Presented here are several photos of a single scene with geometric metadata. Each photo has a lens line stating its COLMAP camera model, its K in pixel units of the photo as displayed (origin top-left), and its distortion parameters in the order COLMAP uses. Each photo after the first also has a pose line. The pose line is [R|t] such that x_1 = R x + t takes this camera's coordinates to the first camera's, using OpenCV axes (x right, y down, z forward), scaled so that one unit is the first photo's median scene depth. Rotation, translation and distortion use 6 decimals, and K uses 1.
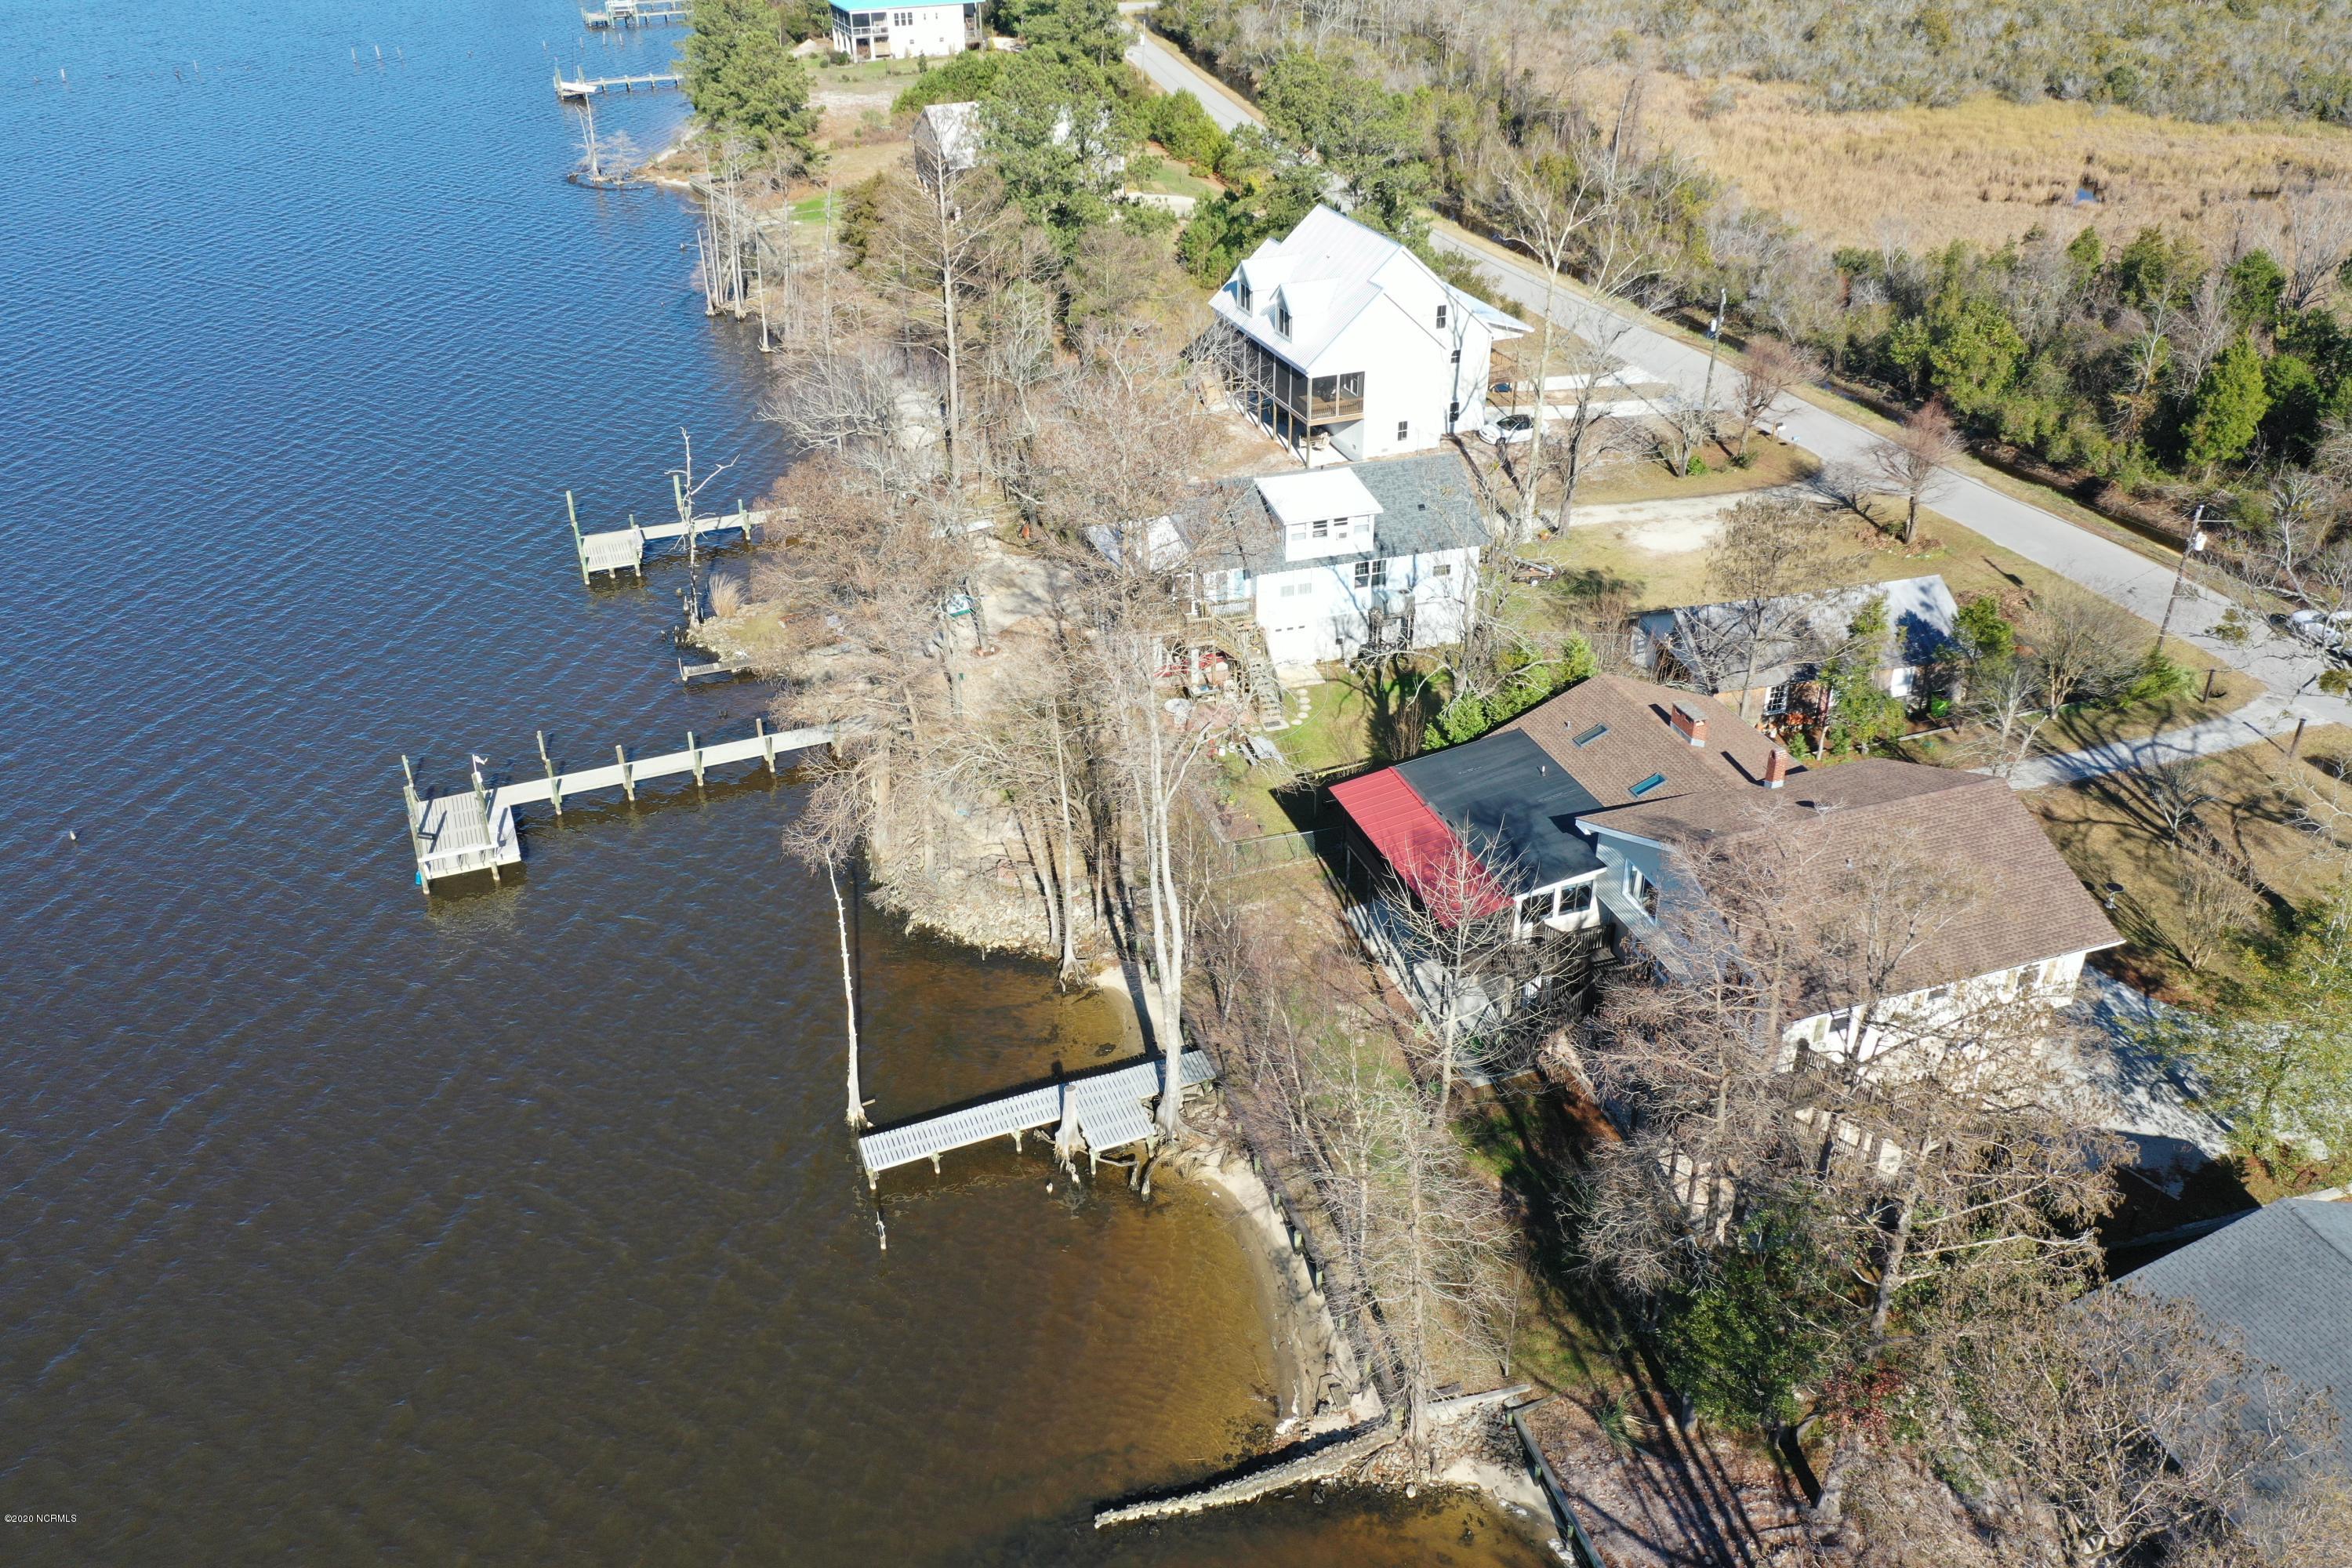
lens RADIAL K [[1857.7, 0, 1177.6], [0, 1857.7, 787.9], [0, 0, 1]] dist [0.000242, -0.001171]
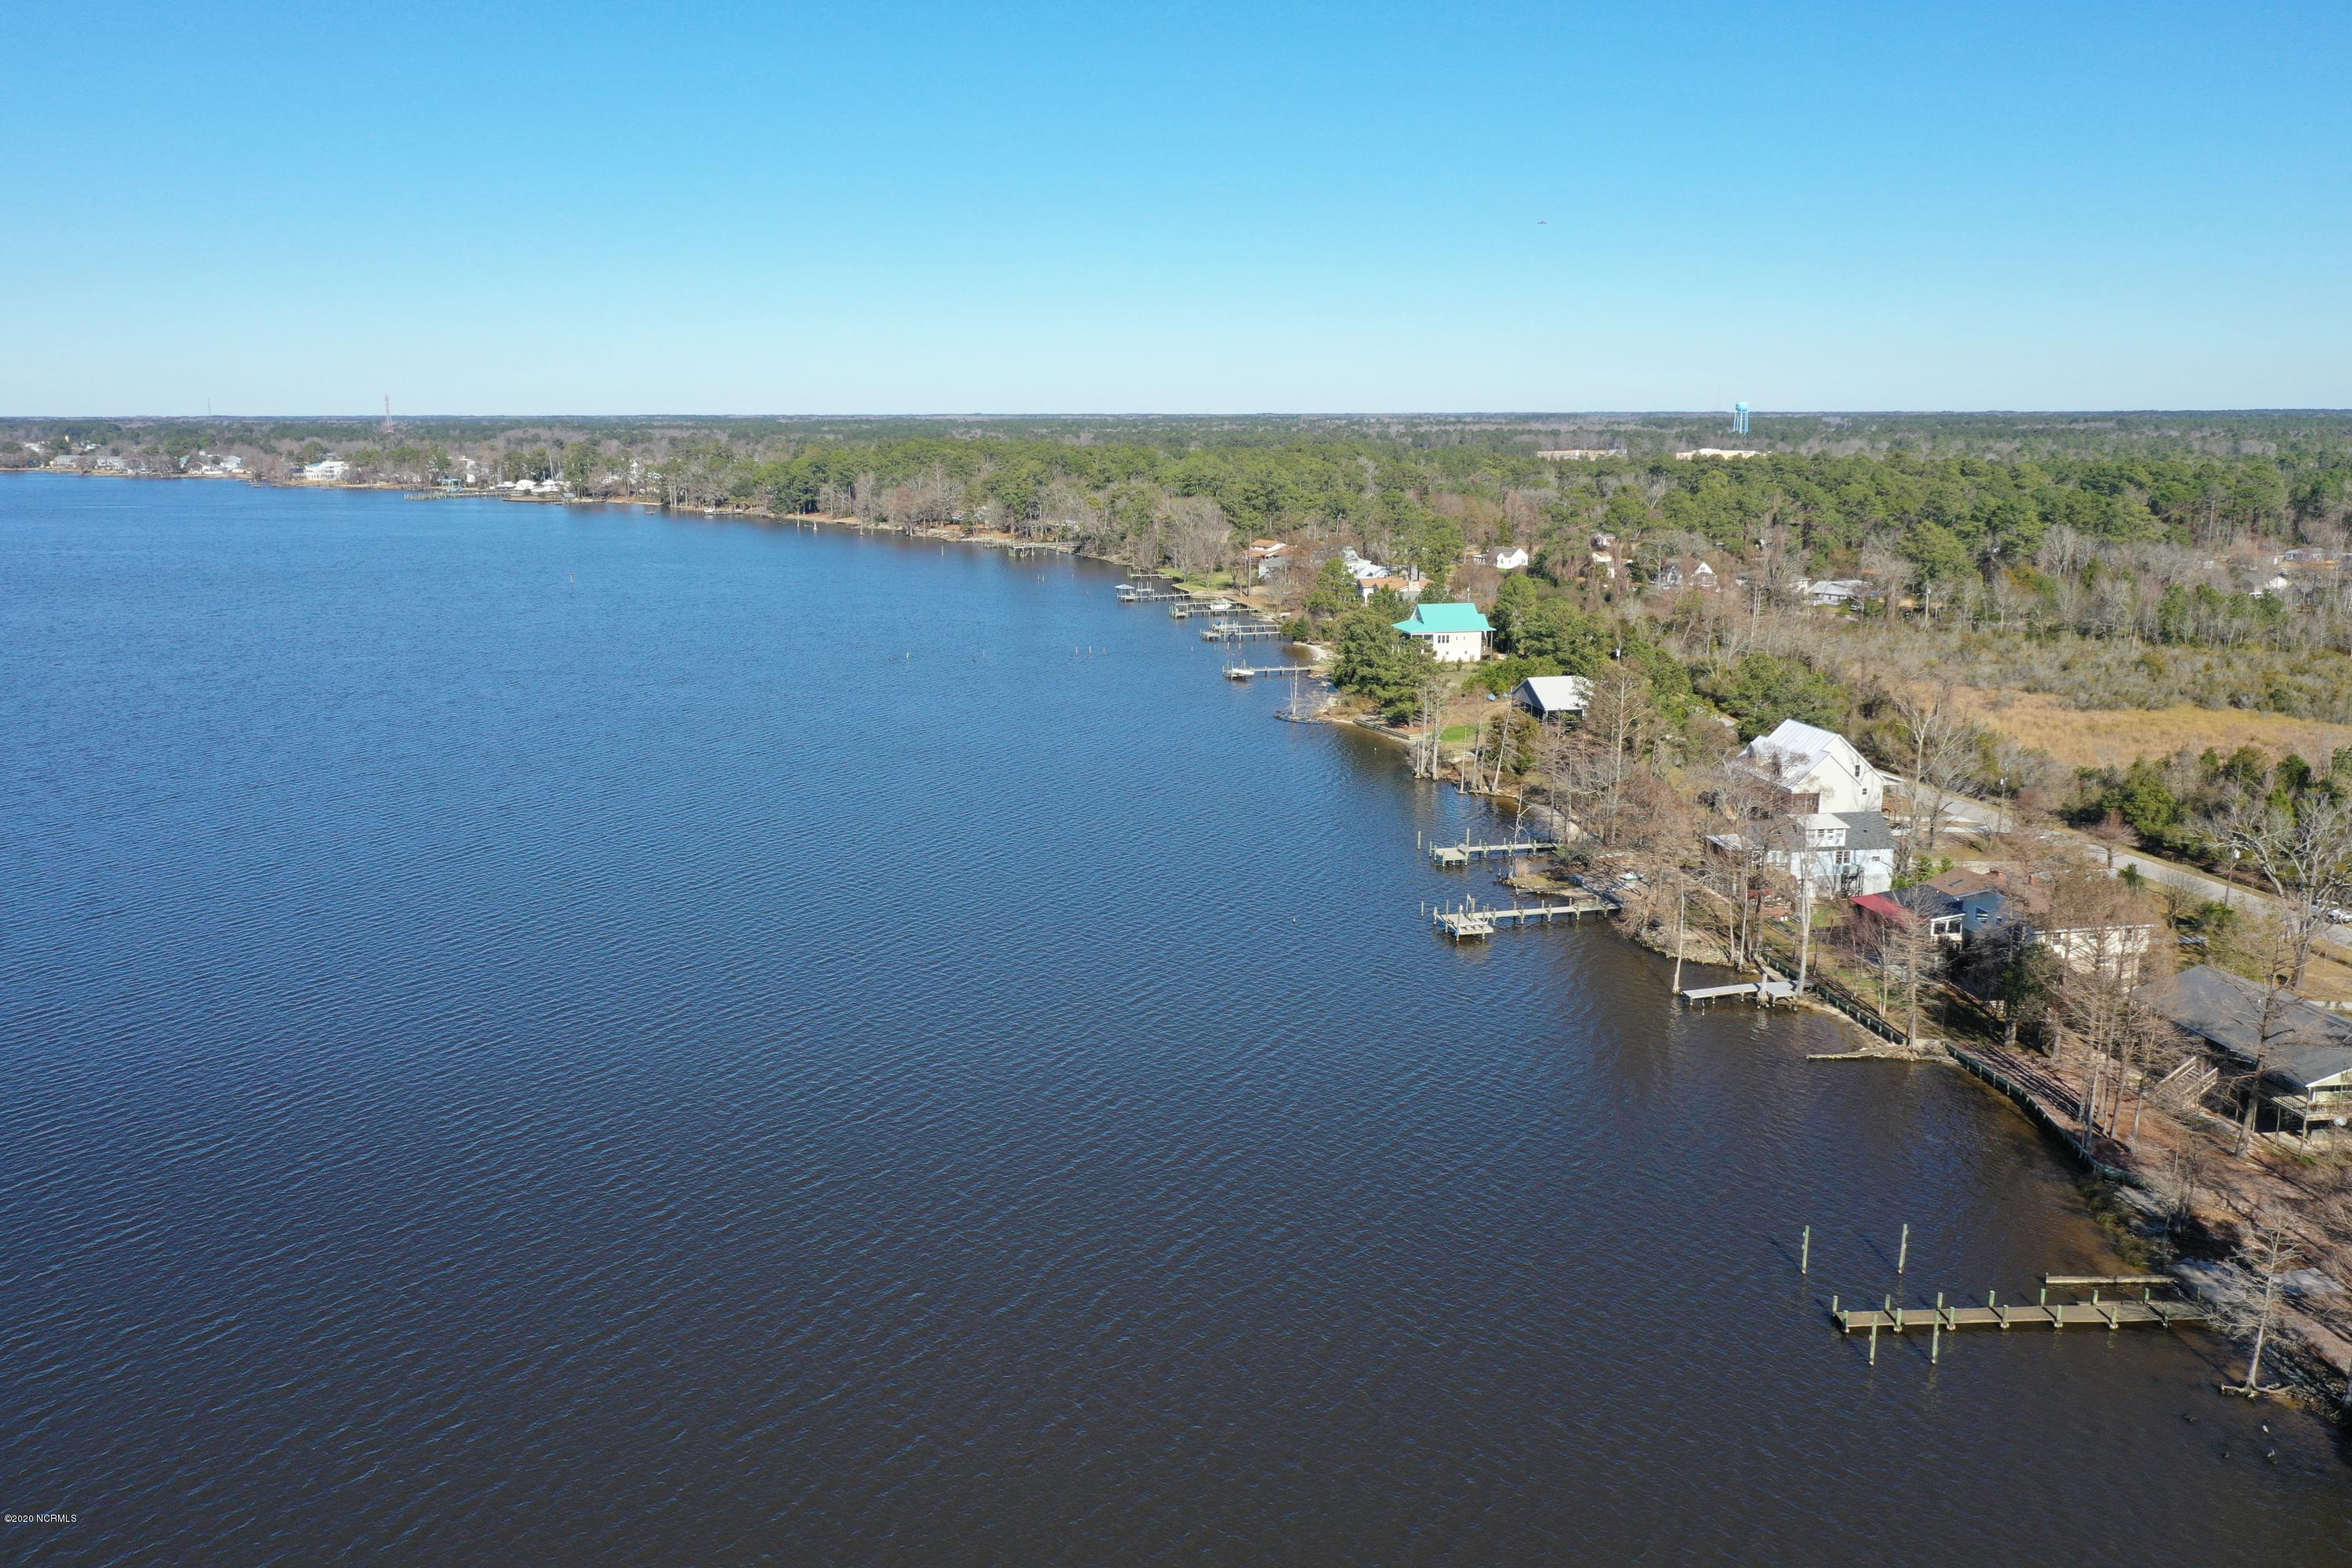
lens RADIAL K [[1857.7, 0, 1177.6], [0, 1857.7, 787.9], [0, 0, 1]] dist [0.000242, -0.001171]
pose [[0.987540, 0.042095, -0.151633, -0.154652], [-0.088385, 0.945594, -0.313115, 0.253792], [0.130203, 0.322615, 0.937532, -0.537808]]
